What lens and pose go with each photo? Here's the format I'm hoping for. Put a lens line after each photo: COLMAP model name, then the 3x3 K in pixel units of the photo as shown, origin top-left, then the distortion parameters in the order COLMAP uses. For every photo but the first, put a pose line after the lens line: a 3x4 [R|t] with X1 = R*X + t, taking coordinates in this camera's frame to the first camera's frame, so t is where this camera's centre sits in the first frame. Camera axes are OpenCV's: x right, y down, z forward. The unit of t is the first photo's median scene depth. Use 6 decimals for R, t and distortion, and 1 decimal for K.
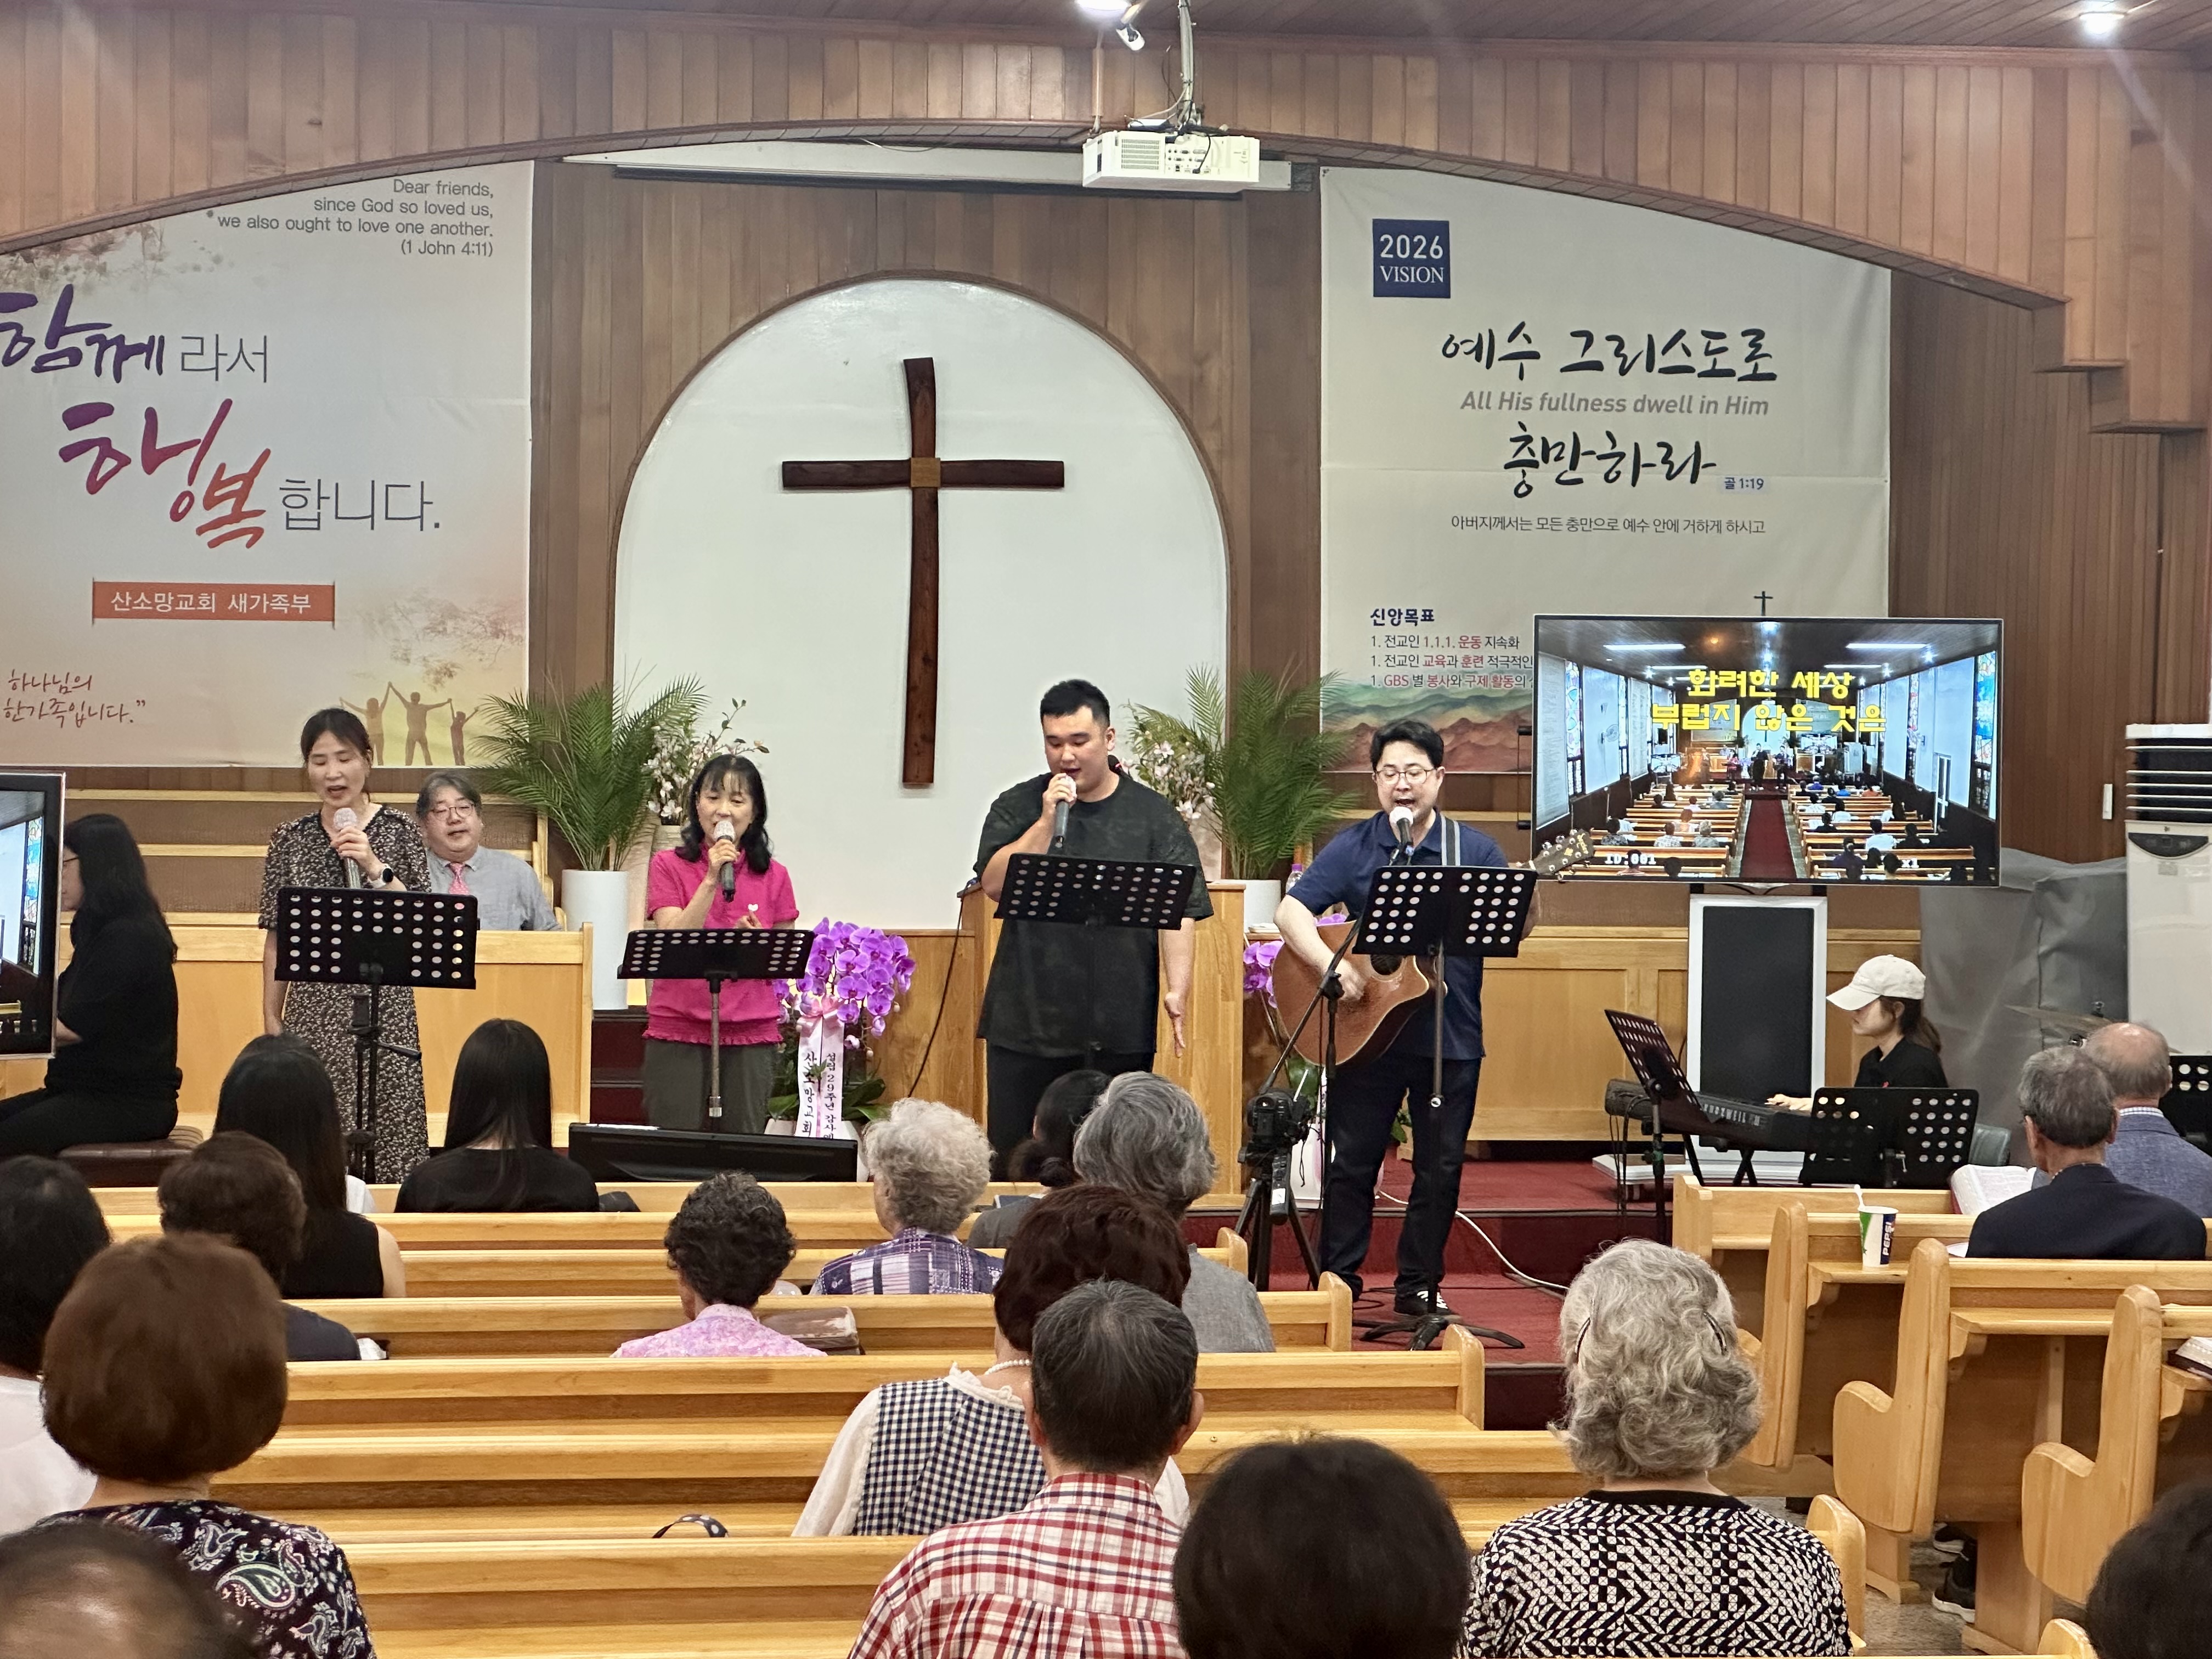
lens RADIAL K [[4939.3, 0, 1144.6], [0, 4939.3, 819.5], [0, 0, 1]] dist [-0.422963, 12.012020]
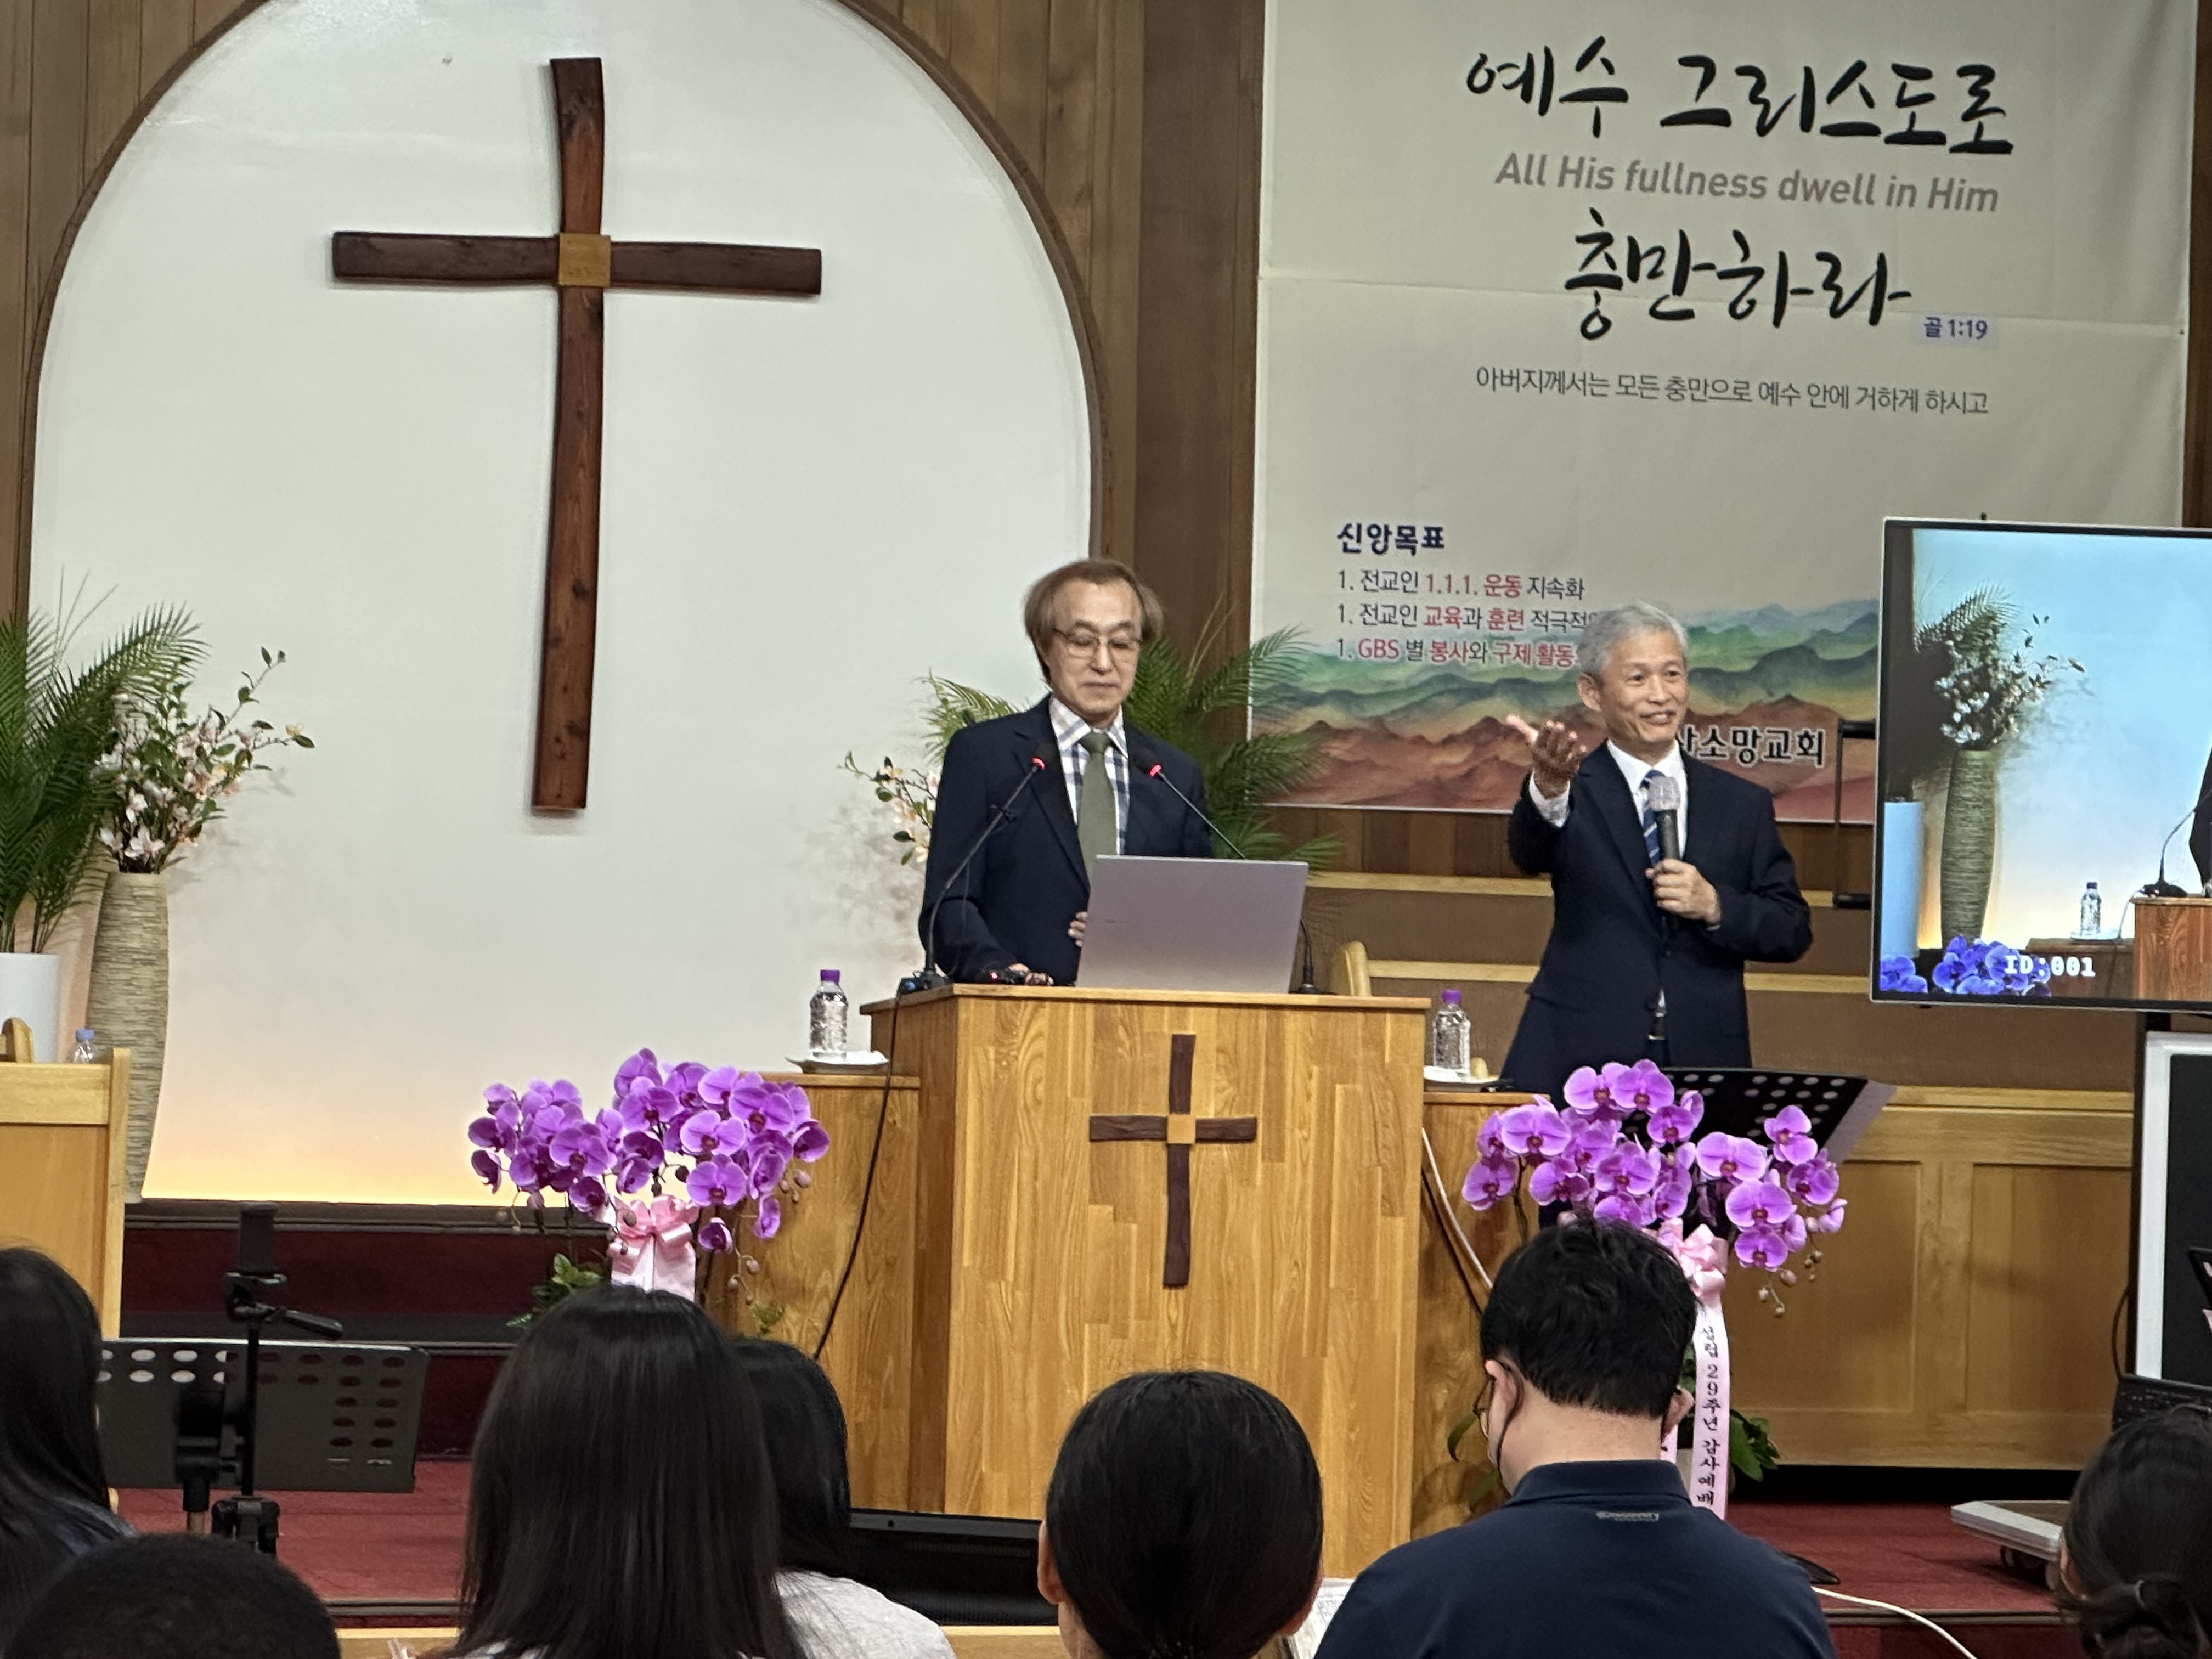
lens RADIAL K [[7039.8, 0, 1072.1], [0, 7039.8, 825.7], [0, 0, 1]] dist [-0.651165, 18.388312]
pose [[0.991136, 0.021344, 0.131128, -0.091949], [-0.019809, 0.999719, -0.012998, 0.003855], [-0.131369, 0.010286, 0.991280, 0.192637]]
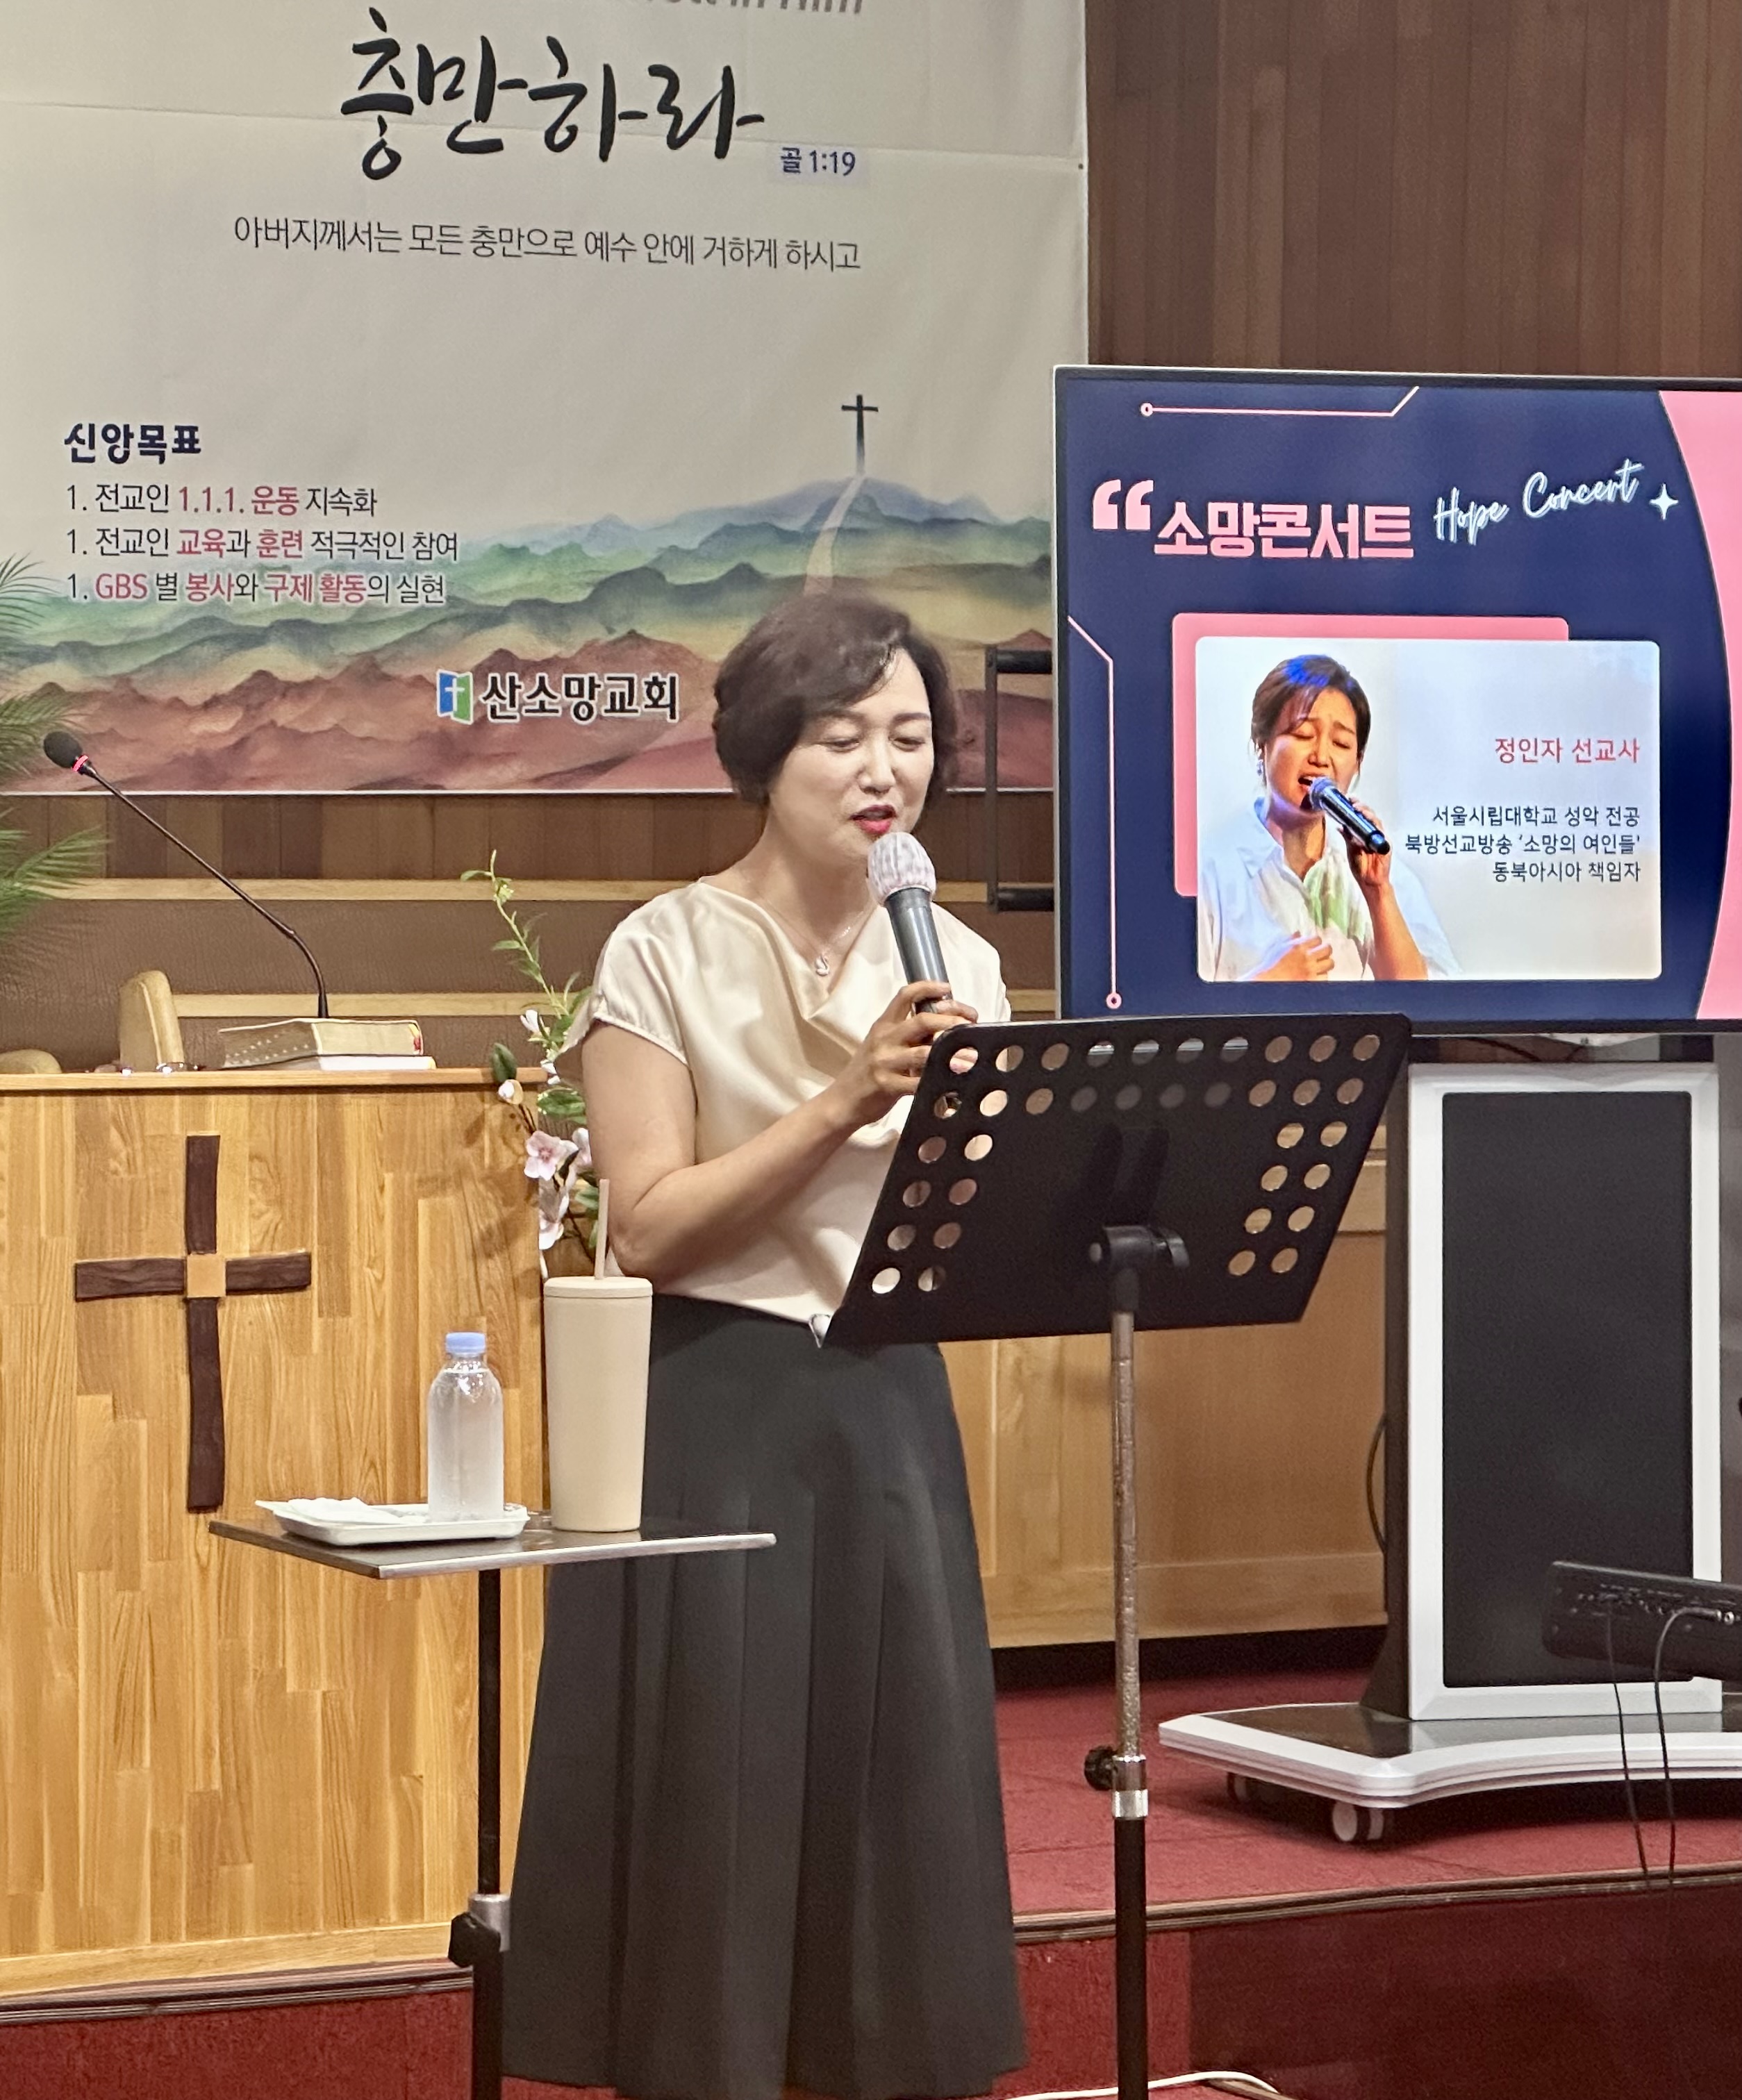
lens RADIAL K [[7125.2, 0, 867.7], [0, 7125.2, 973.0], [0, 0, 1]] dist [-0.783969, 21.680906]
pose [[0.936322, -0.018704, 0.350643, -0.109978], [0.015774, 0.999813, 0.011211, 0.000431], [-0.350788, -0.004966, 0.936442, 0.383865]]
